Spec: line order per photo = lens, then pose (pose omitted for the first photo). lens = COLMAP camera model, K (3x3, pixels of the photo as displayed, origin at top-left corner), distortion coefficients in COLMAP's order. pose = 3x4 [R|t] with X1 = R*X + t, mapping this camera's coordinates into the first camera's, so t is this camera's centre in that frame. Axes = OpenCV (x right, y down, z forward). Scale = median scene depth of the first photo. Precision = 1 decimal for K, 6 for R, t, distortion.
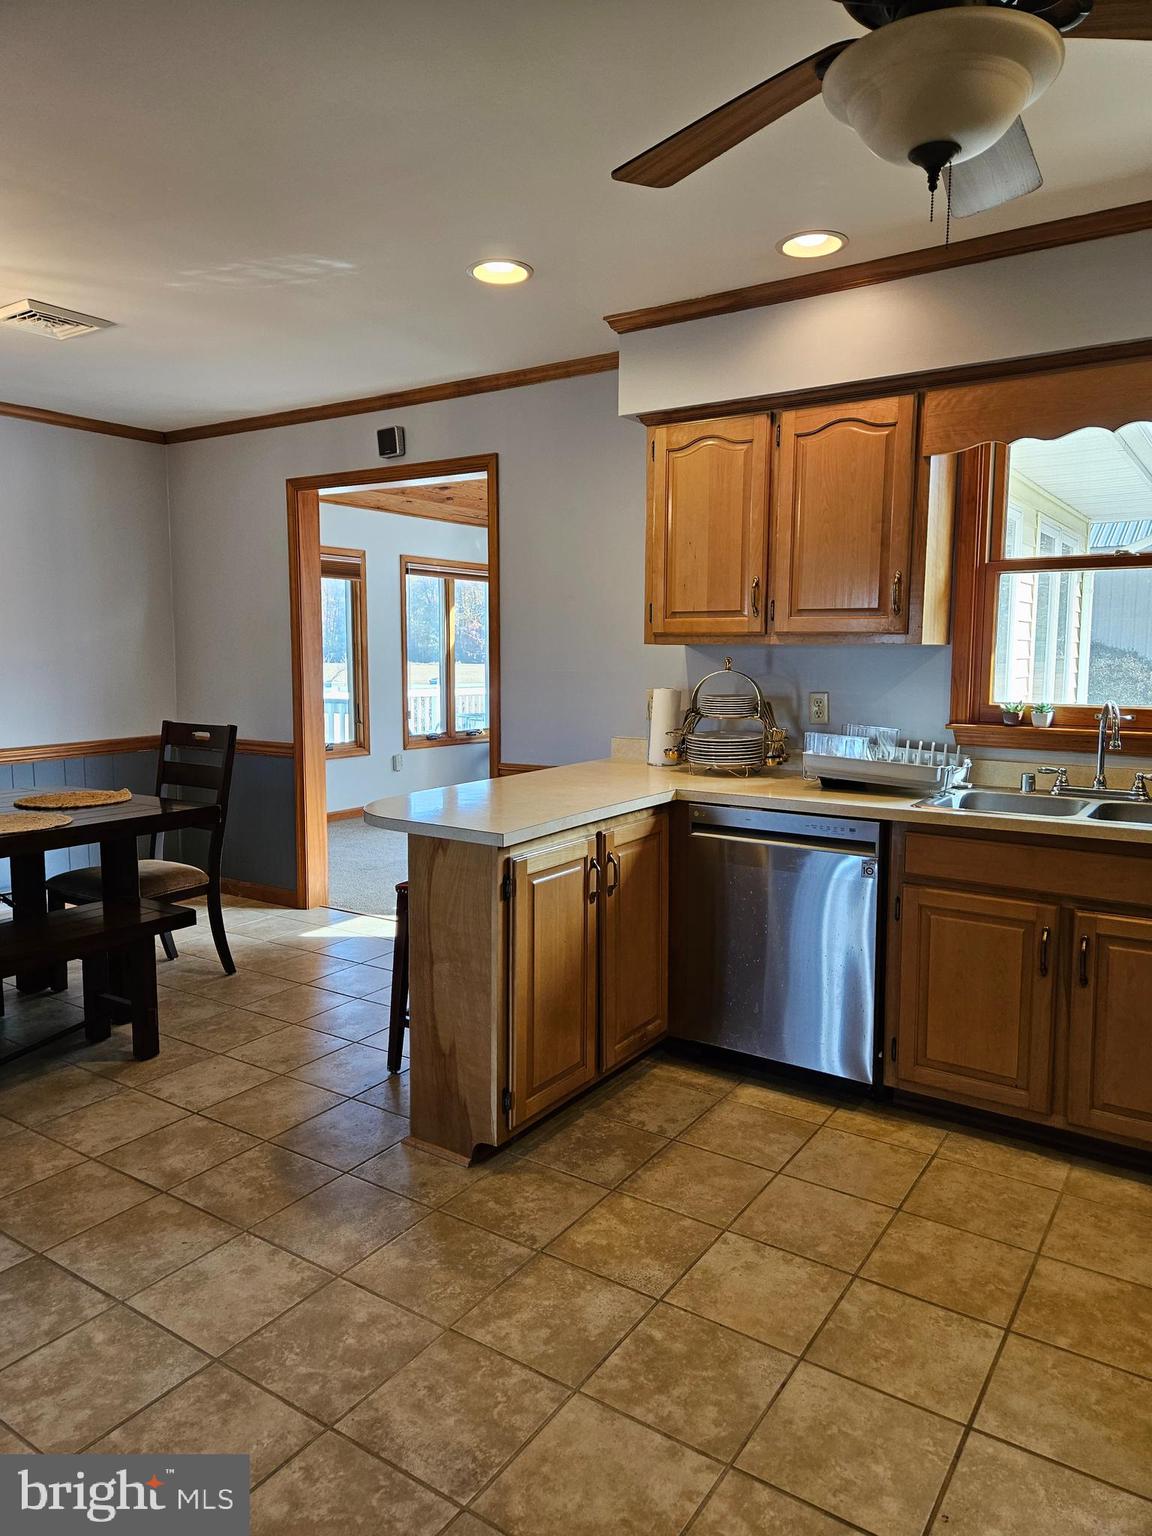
lens RADIAL K [[1025.4, 0, 591.2], [0, 1025.4, 749.4], [0, 0, 1]] dist [0.069271, -0.056967]
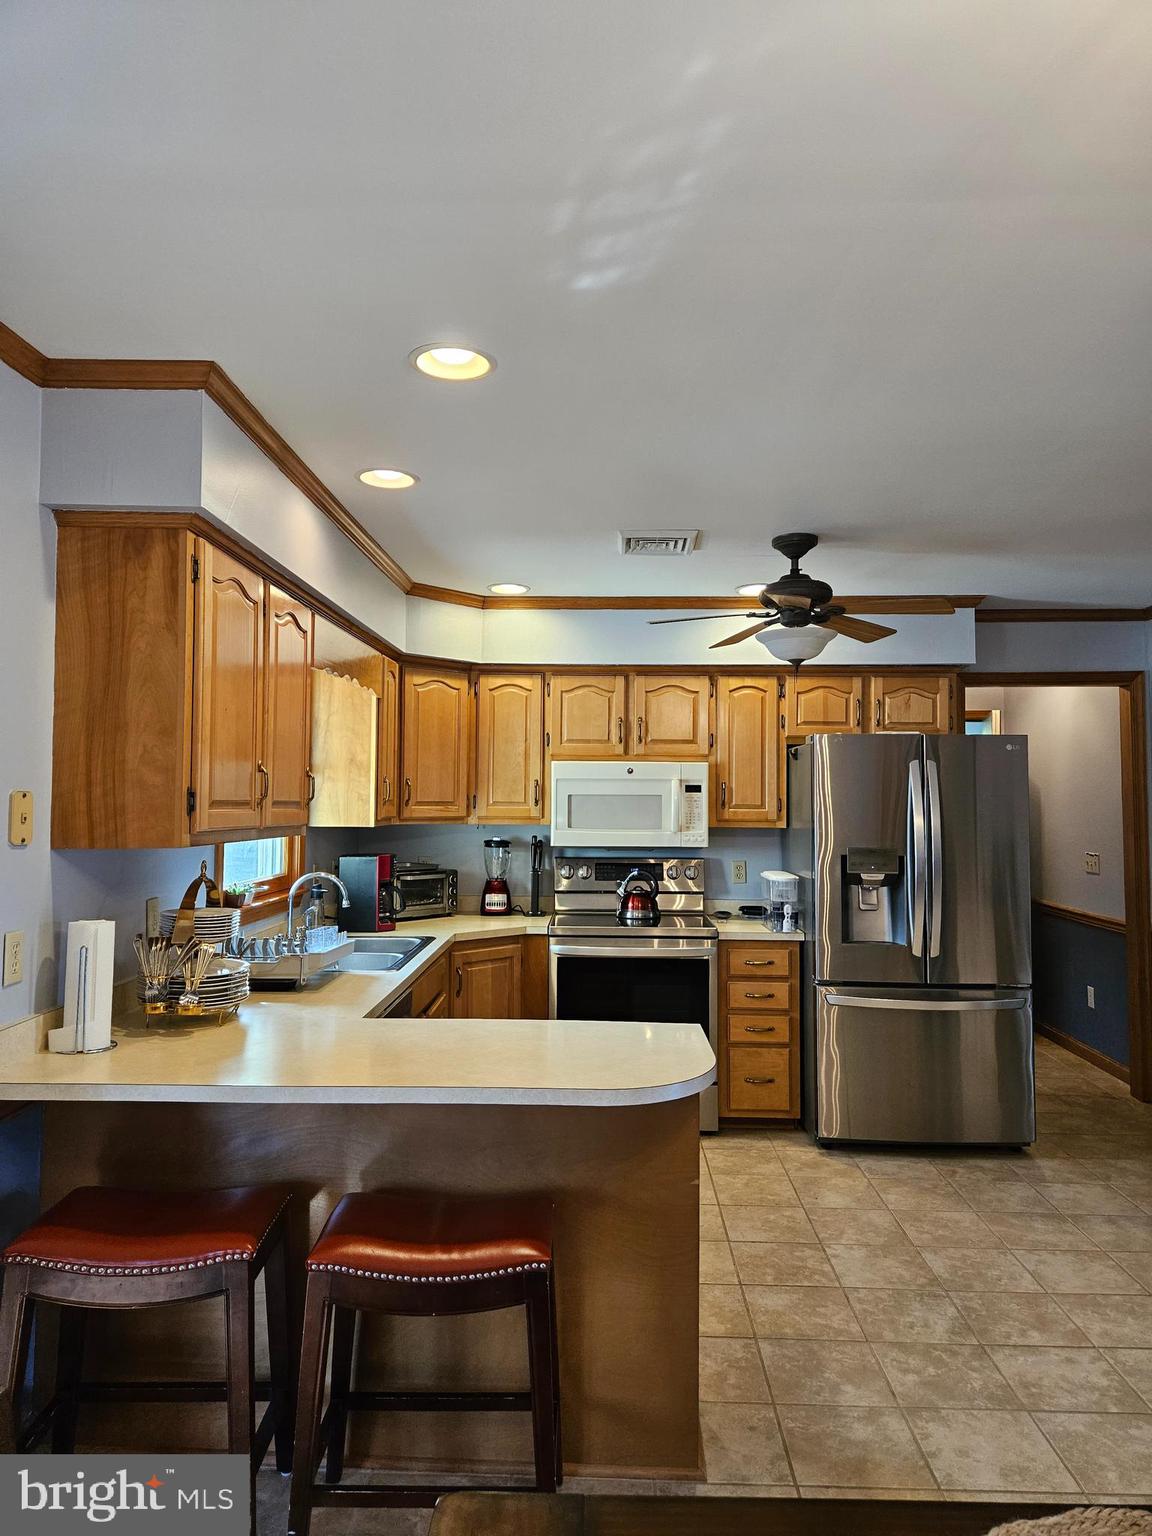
lens RADIAL K [[1025.4, 0, 584.5], [0, 1025.4, 754.7], [0, 0, 1]] dist [0.069271, -0.056967]
pose [[-0.532382, 0.031691, 0.845911, -0.720552], [0.080245, 0.996688, 0.013164, -0.169133], [-0.842692, 0.074889, -0.533162, 1.271221]]
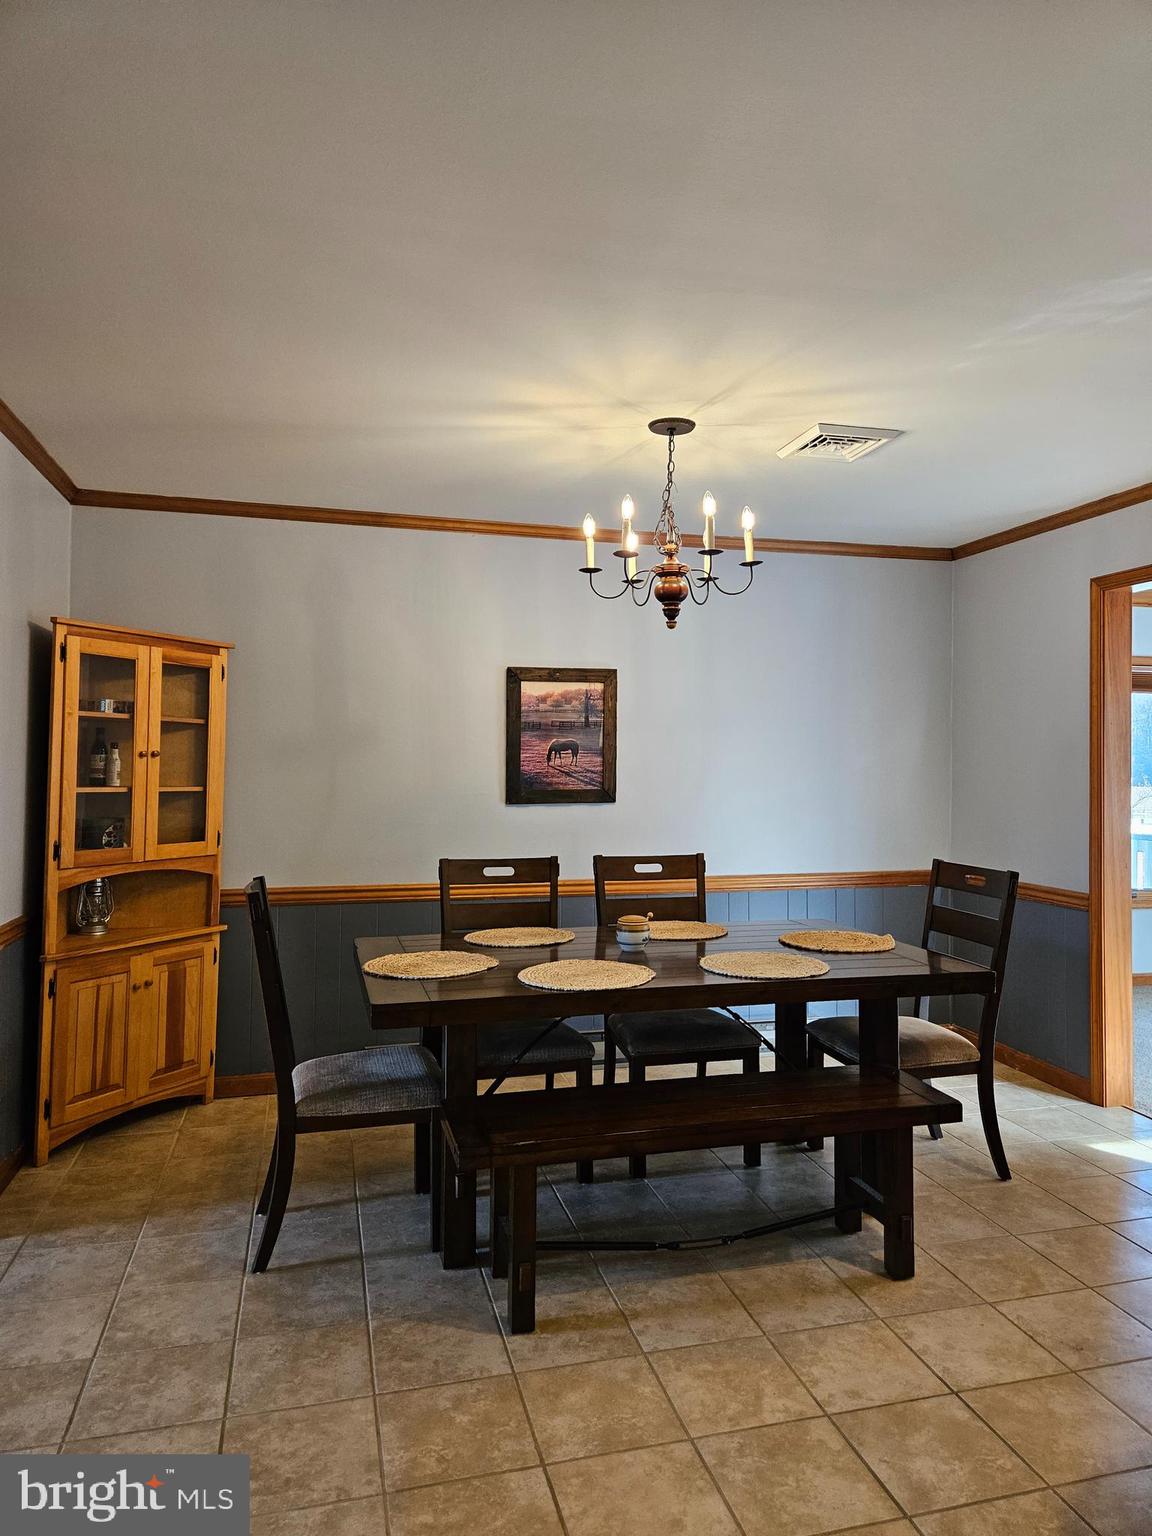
lens RADIAL K [[1025.4, 0, 581.9], [0, 1025.4, 751.3], [0, 0, 1]] dist [0.069271, -0.056967]
pose [[0.746126, -0.004200, -0.665791, -0.063223], [-0.071619, 0.993672, -0.086528, -0.028665], [0.661941, 0.112244, 0.741104, 0.174541]]
